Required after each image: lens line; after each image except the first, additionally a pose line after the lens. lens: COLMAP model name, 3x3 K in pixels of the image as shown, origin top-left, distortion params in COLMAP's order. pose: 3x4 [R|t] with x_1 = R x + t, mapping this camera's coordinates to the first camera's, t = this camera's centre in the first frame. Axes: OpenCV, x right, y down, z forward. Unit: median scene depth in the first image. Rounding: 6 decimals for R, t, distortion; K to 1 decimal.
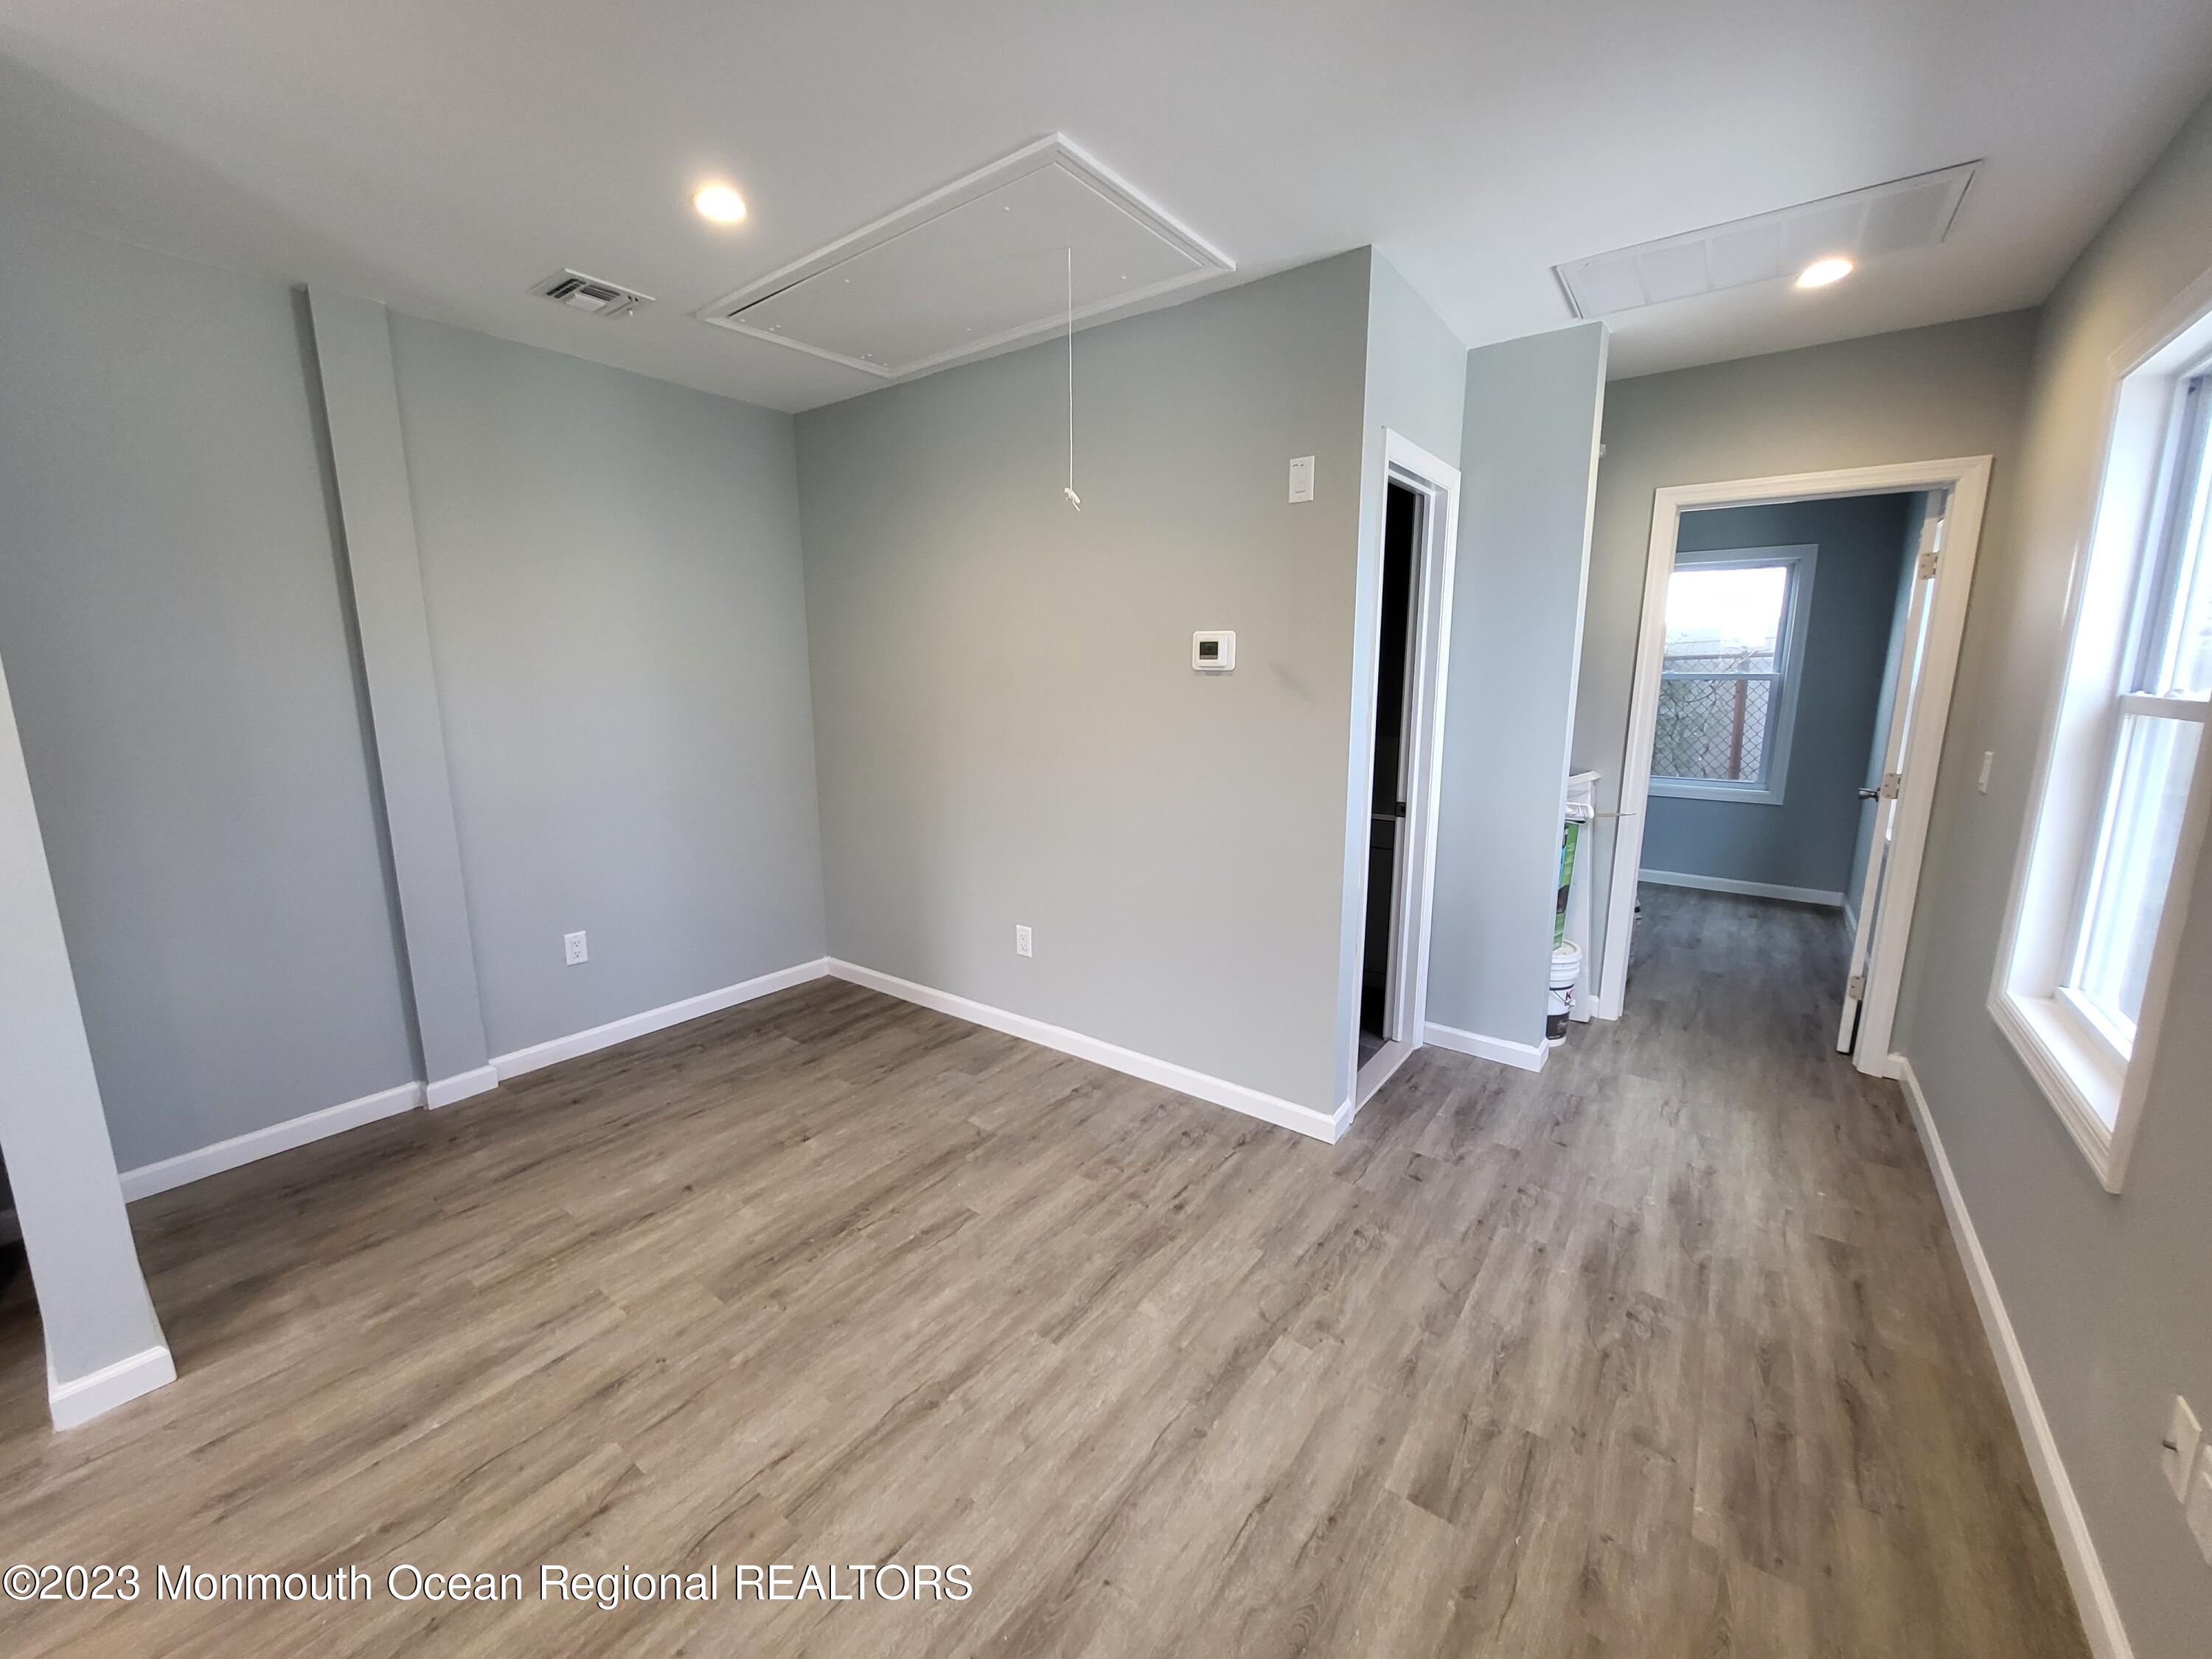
lens RADIAL K [[868.2, 0, 1104.2], [0, 868.2, 819.3], [0, 0, 1]] dist [-0.006918, -0.002021]
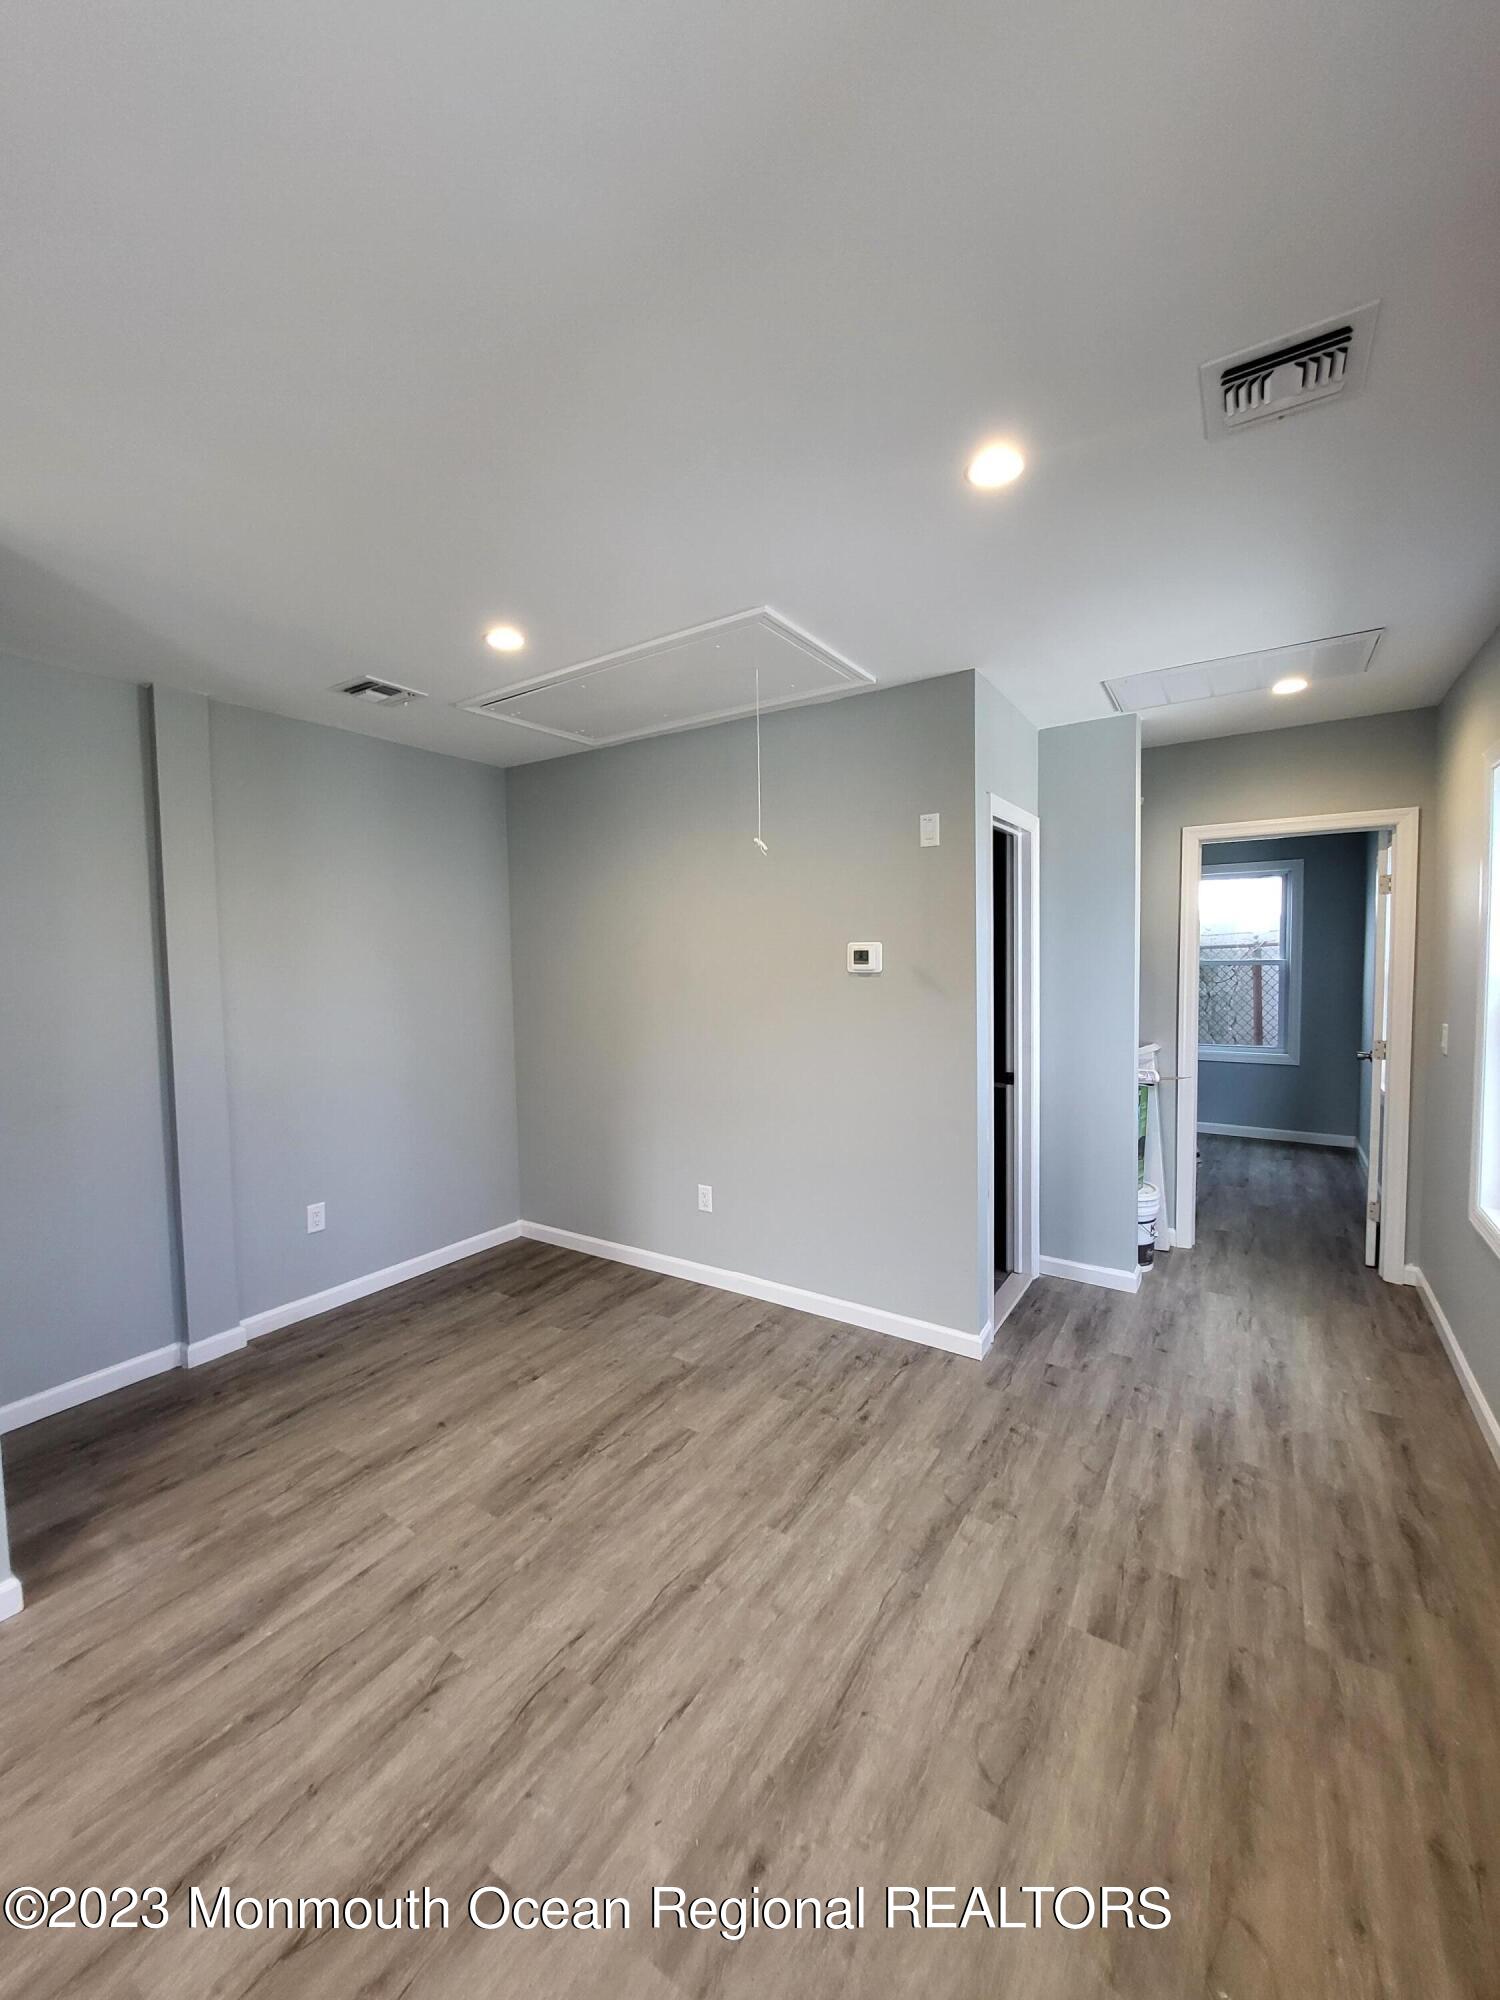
lens RADIAL K [[785.0, 0, 761.6], [0, 785.0, 983.7], [0, 0, 1]] dist [-0.006918, -0.002021]
pose [[0.997409, -0.015718, 0.070204, -0.129216], [0.025077, 0.990596, -0.134499, -0.005172], [-0.067430, 0.135911, 0.988424, -0.151288]]
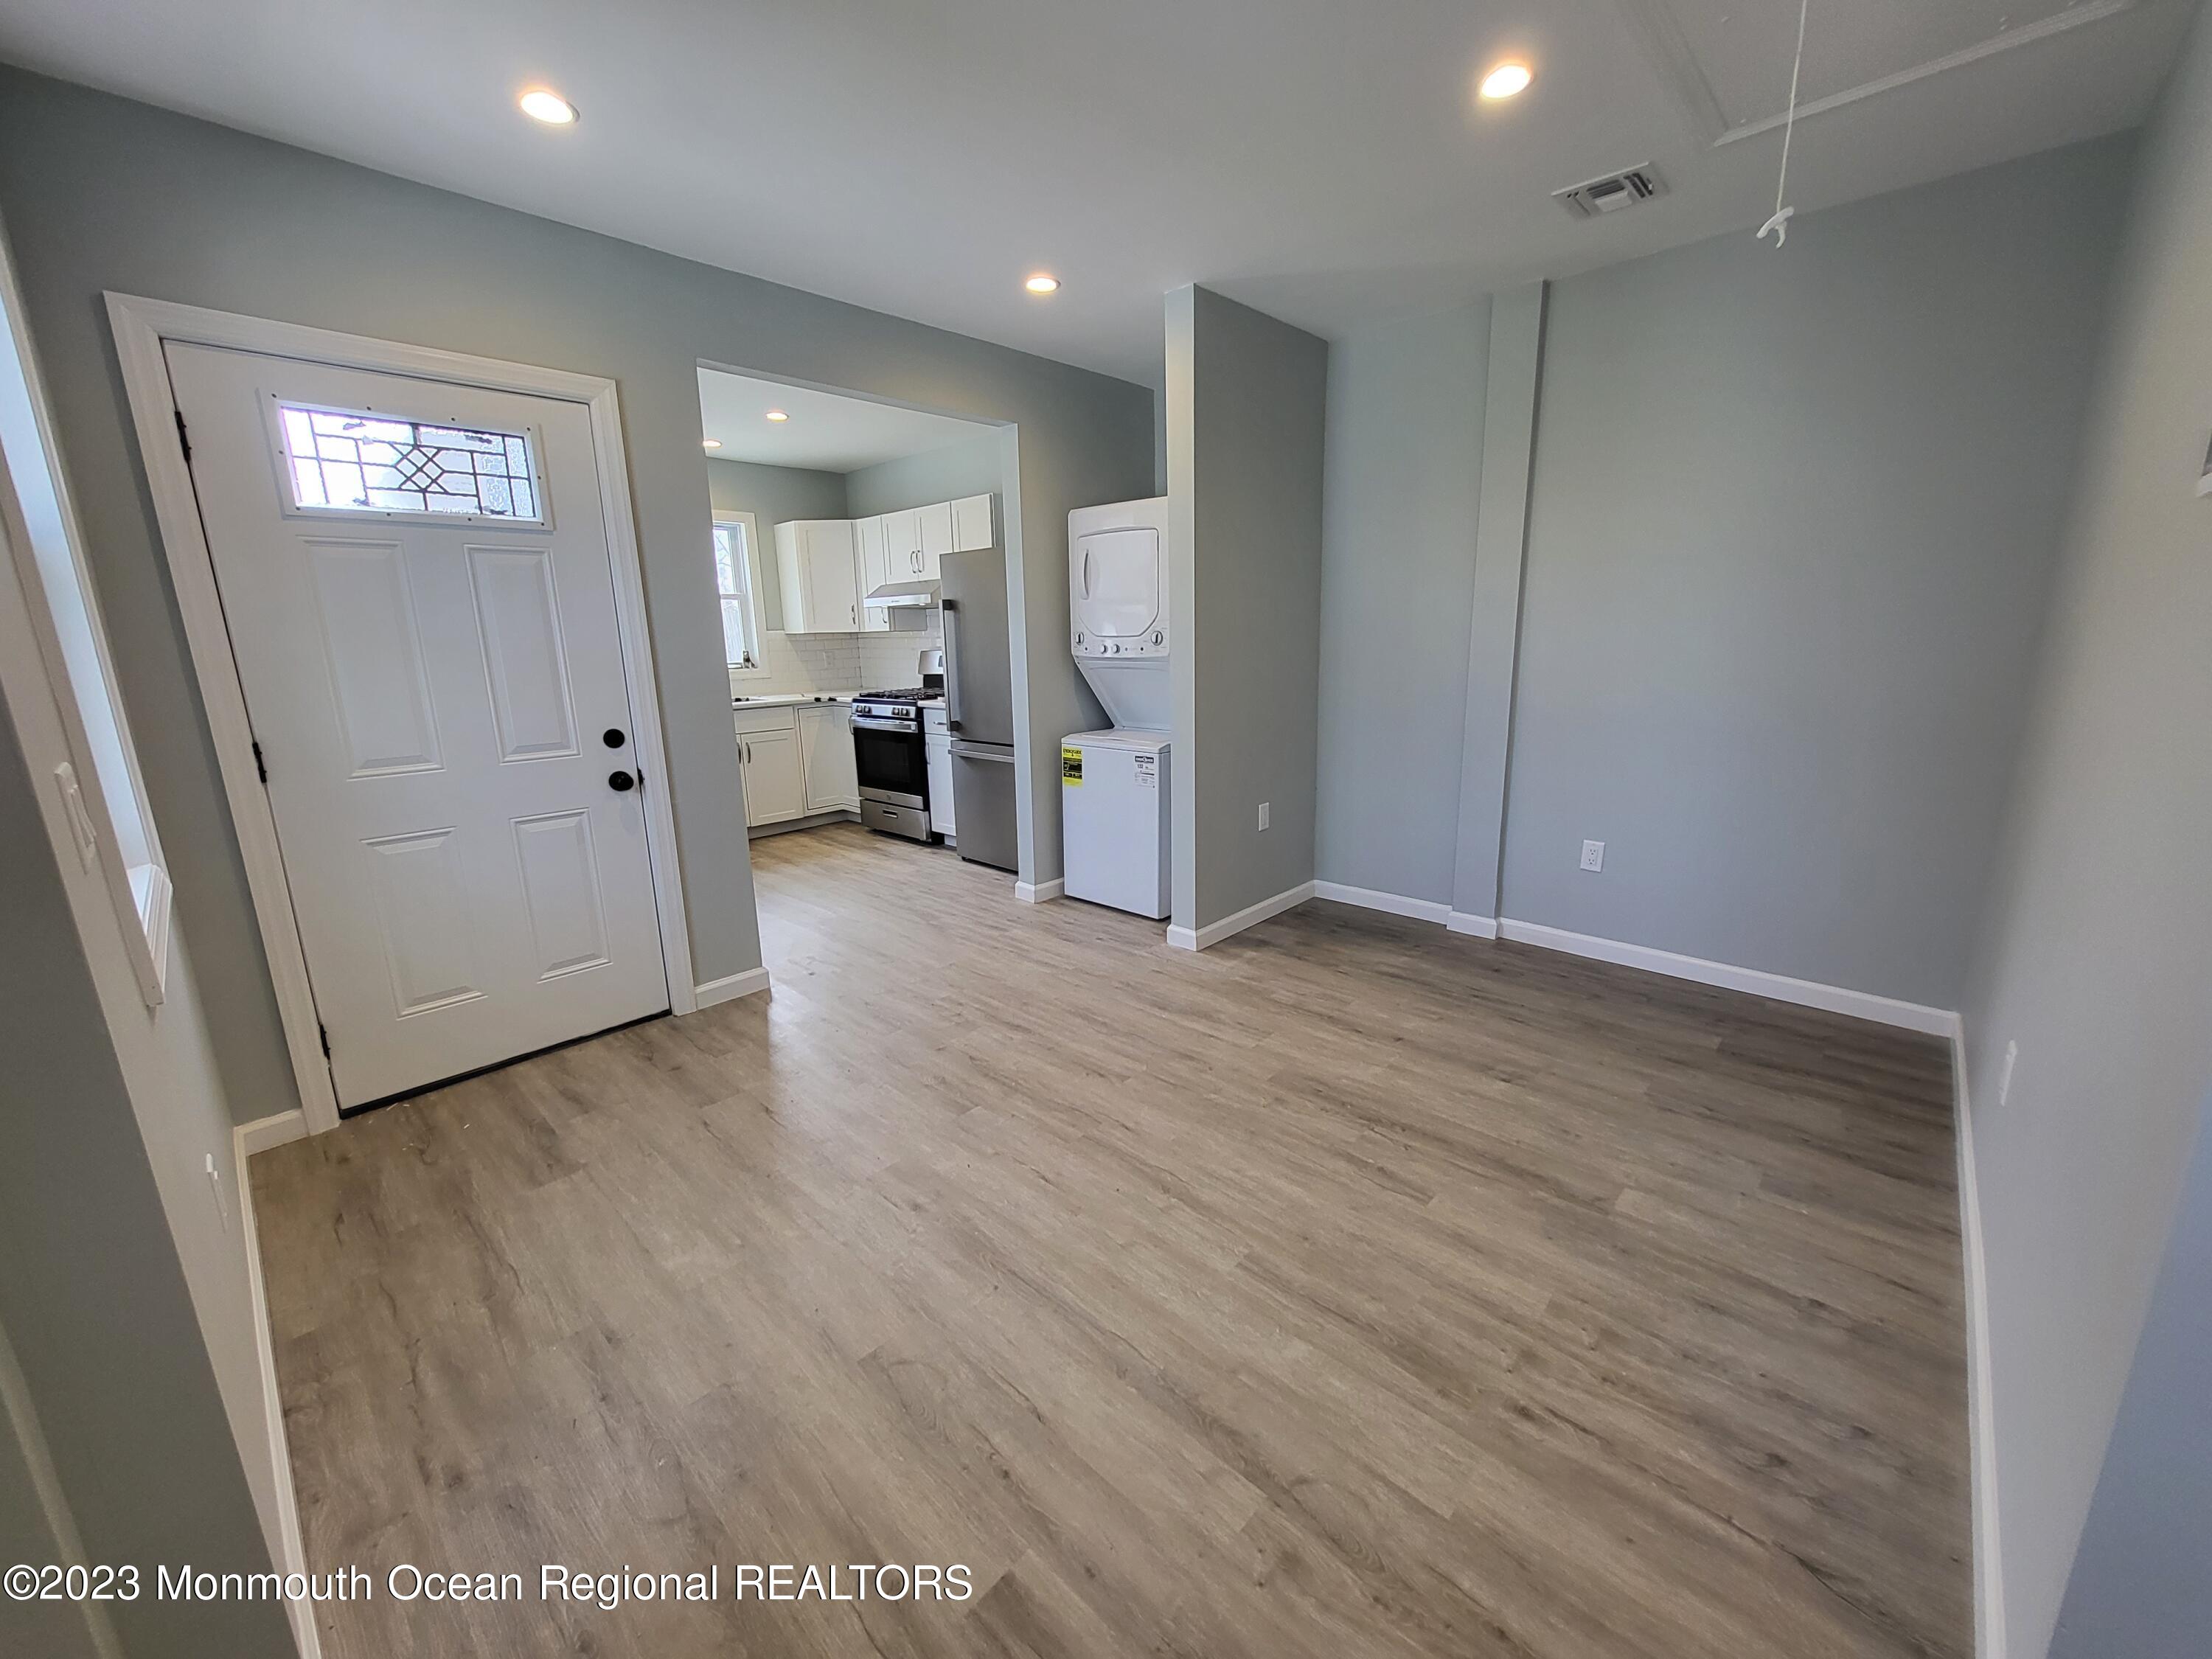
lens RADIAL K [[868.2, 0, 1102.2], [0, 868.2, 836.4], [0, 0, 1]] dist [-0.006918, -0.002021]
pose [[-0.127297, 0.236330, -0.963298, 0.674510], [-0.150452, 0.955361, 0.254264, -0.073259], [0.980388, 0.177297, -0.086058, 0.719770]]
